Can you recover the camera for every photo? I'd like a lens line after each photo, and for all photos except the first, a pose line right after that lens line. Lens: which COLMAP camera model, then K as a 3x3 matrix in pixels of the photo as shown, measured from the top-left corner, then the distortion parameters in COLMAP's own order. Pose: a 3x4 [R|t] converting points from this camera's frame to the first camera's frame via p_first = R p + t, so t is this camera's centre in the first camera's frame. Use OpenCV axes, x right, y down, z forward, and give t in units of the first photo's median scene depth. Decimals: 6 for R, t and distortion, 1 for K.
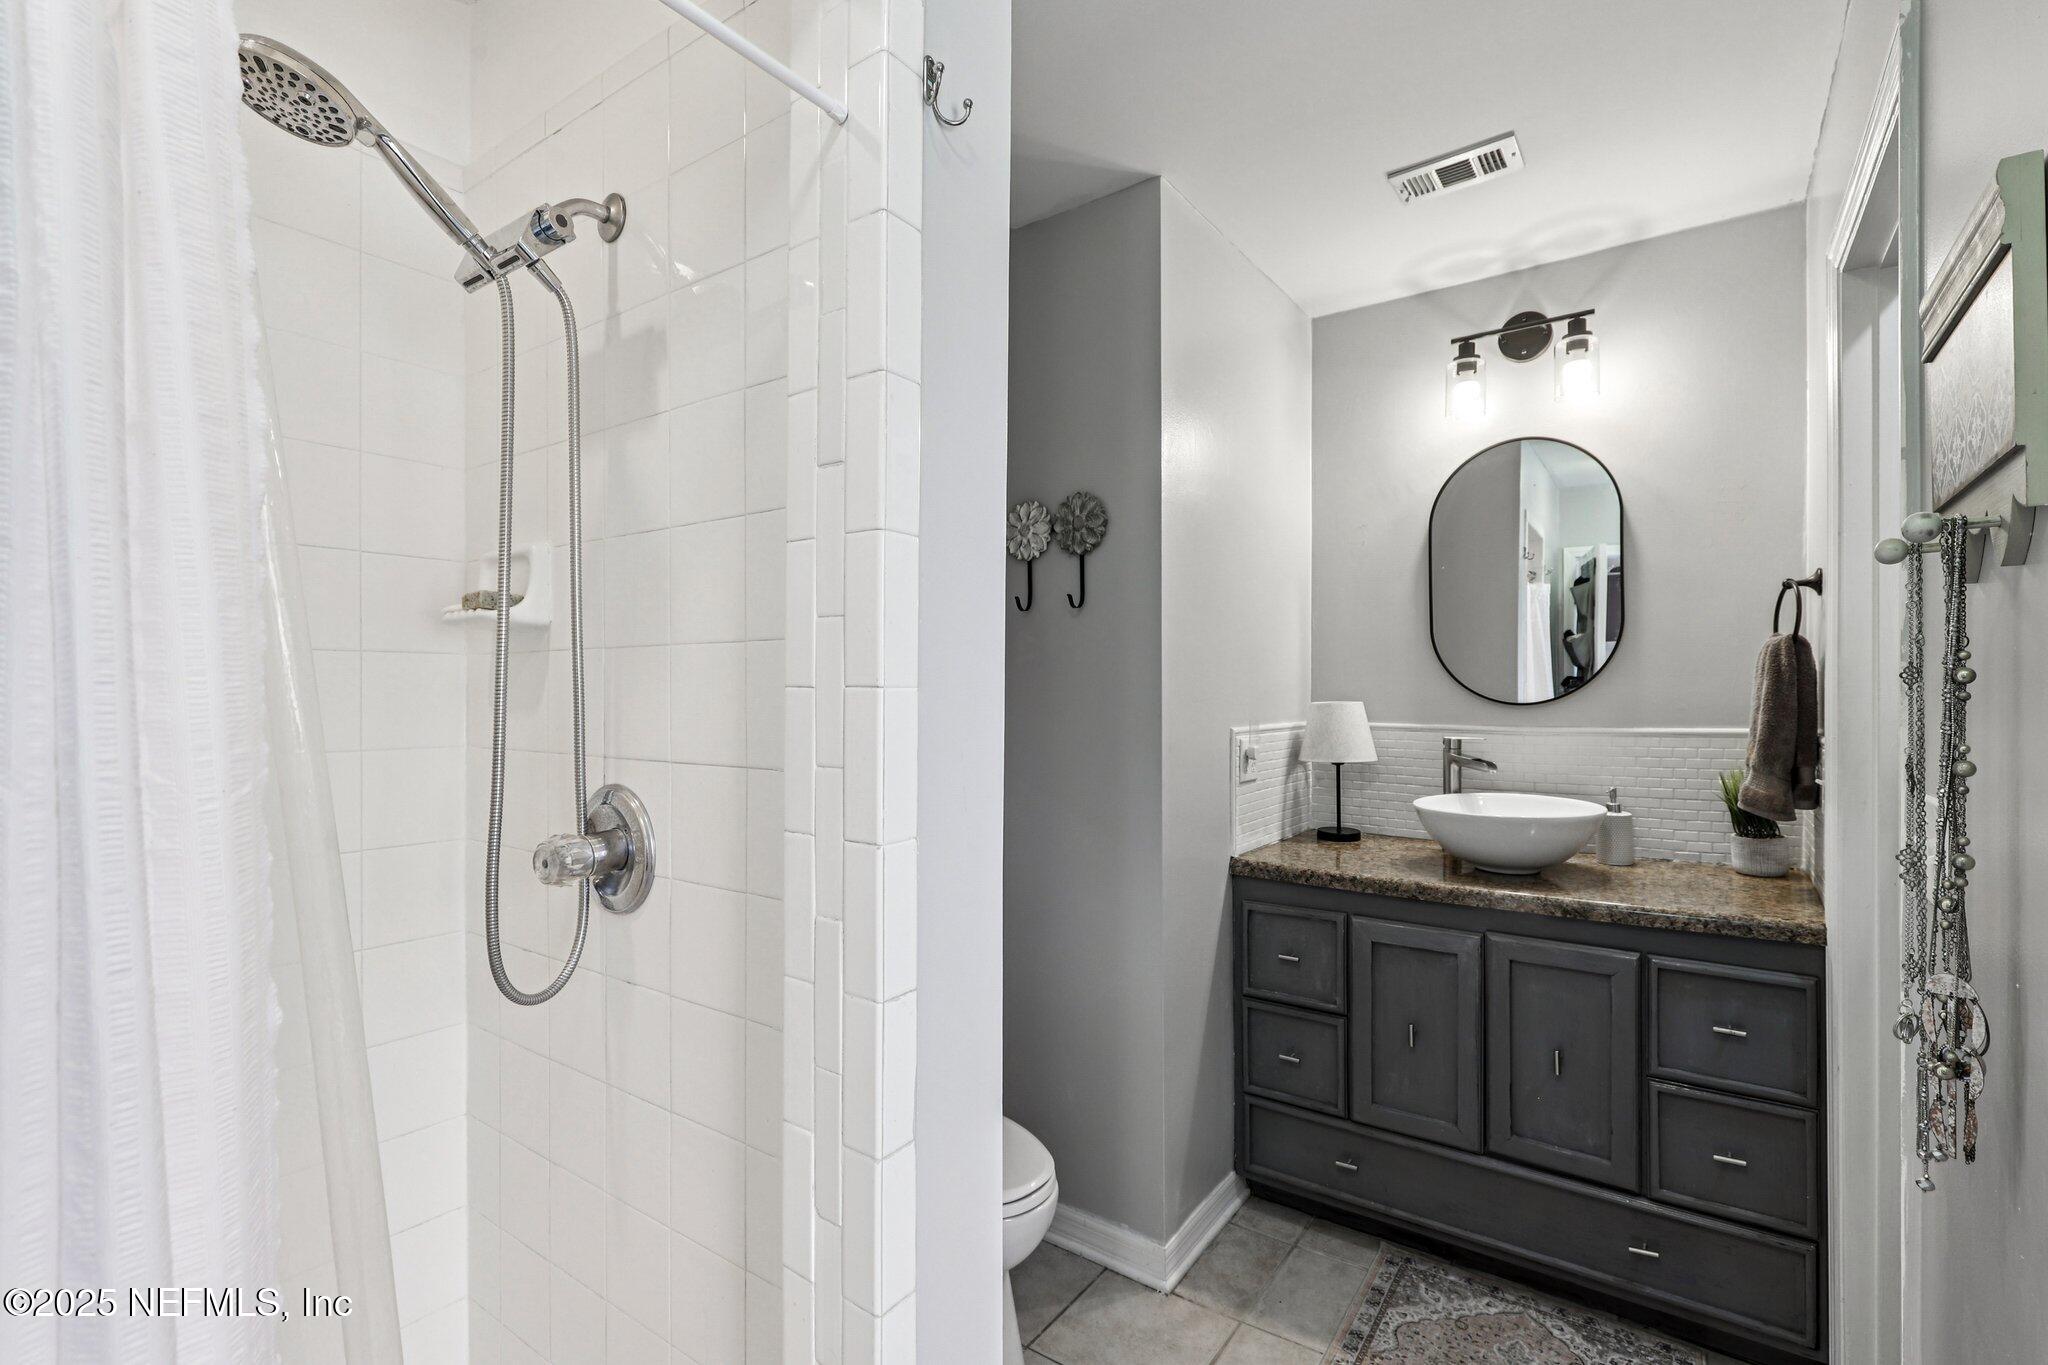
lens RADIAL K [[929.6, 0, 1015.0], [0, 929.6, 694.5], [0, 0, 1]] dist [-0.001364, 0.000677]
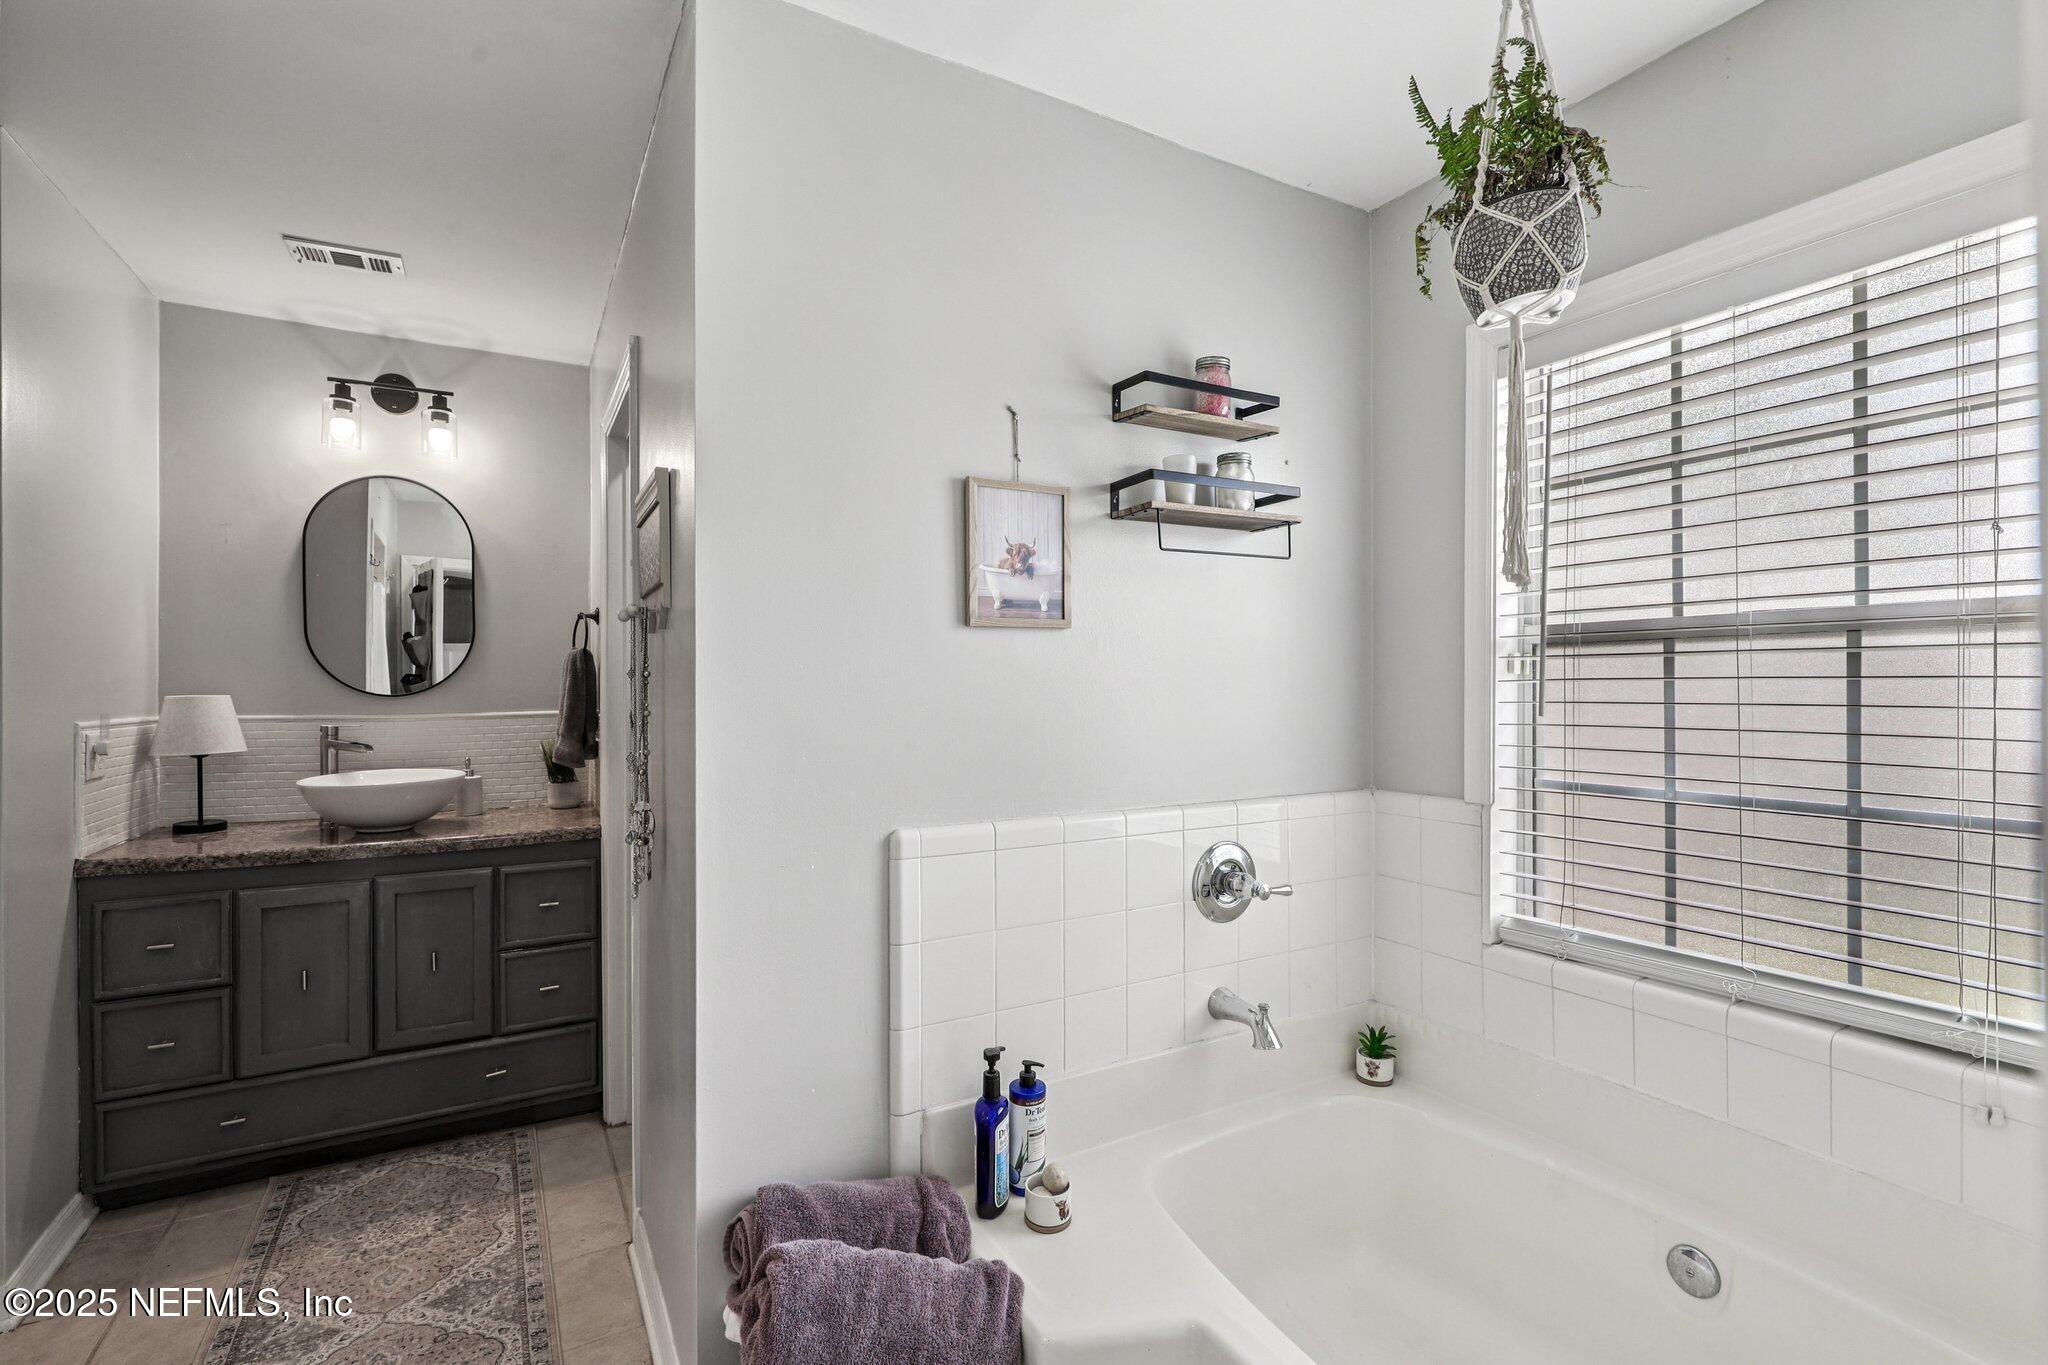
lens RADIAL K [[934.6, 0, 1034.6], [0, 934.6, 685.2], [0, 0, 1]] dist [0.001286, 0.000276]
pose [[0.409434, 0.003154, 0.912334, -0.252610], [0.005276, 0.999969, -0.005825, 0.009270], [-0.912325, 0.007198, 0.409404, -0.296265]]
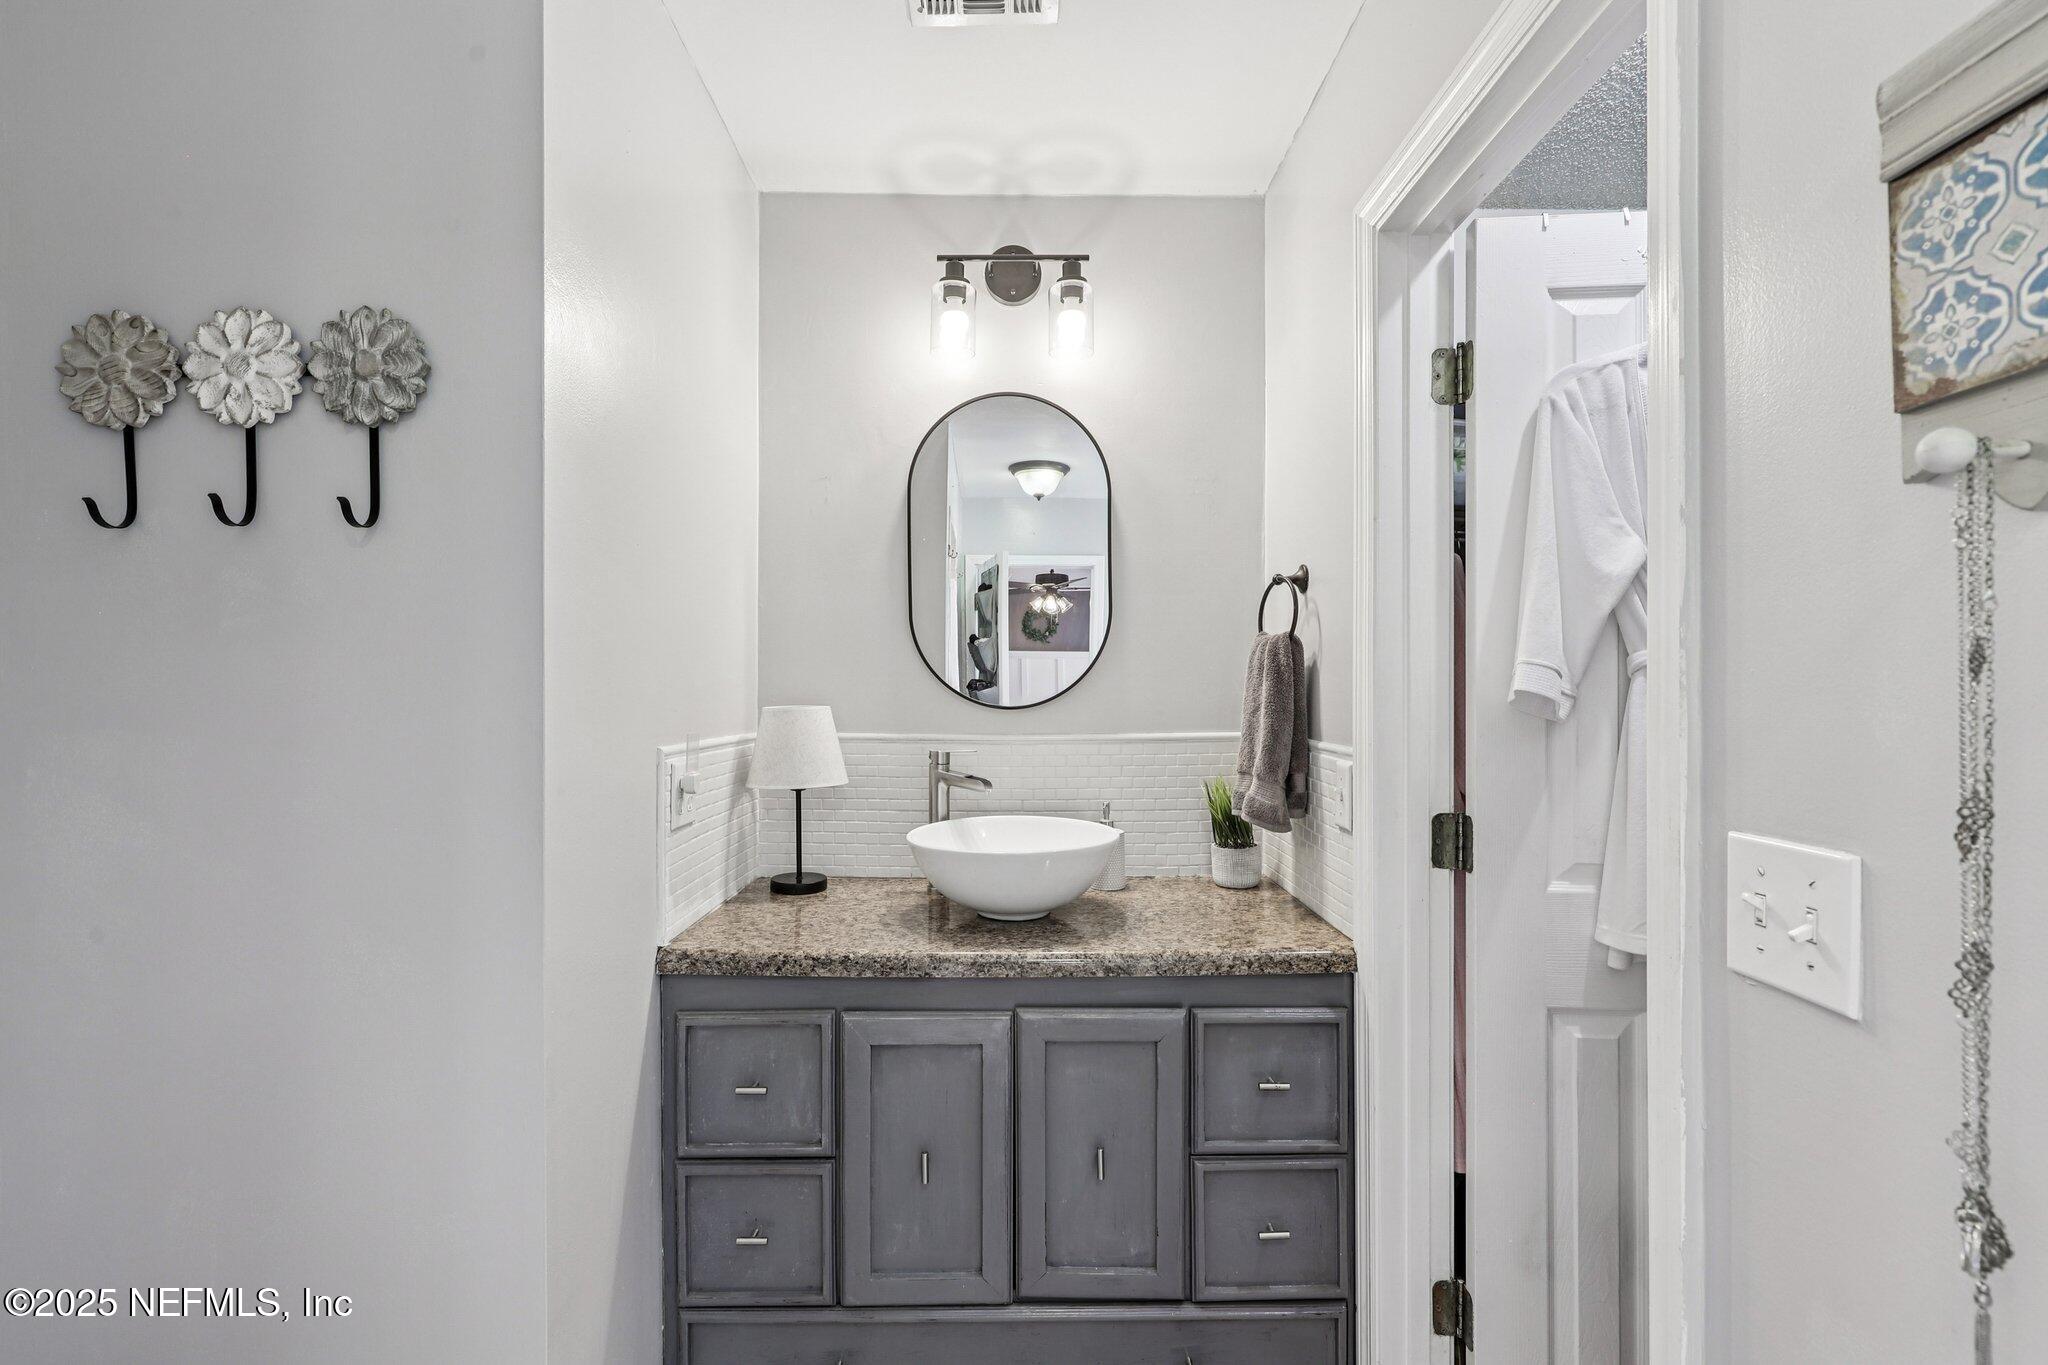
lens RADIAL K [[929.6, 0, 1015.0], [0, 929.6, 694.5], [0, 0, 1]] dist [-0.001364, 0.000677]
pose [[0.799543, 0.002139, 0.600605, 0.045840], [0.000401, 0.999992, -0.004095, 0.002119], [-0.600609, 0.003515, 0.799535, 0.359157]]
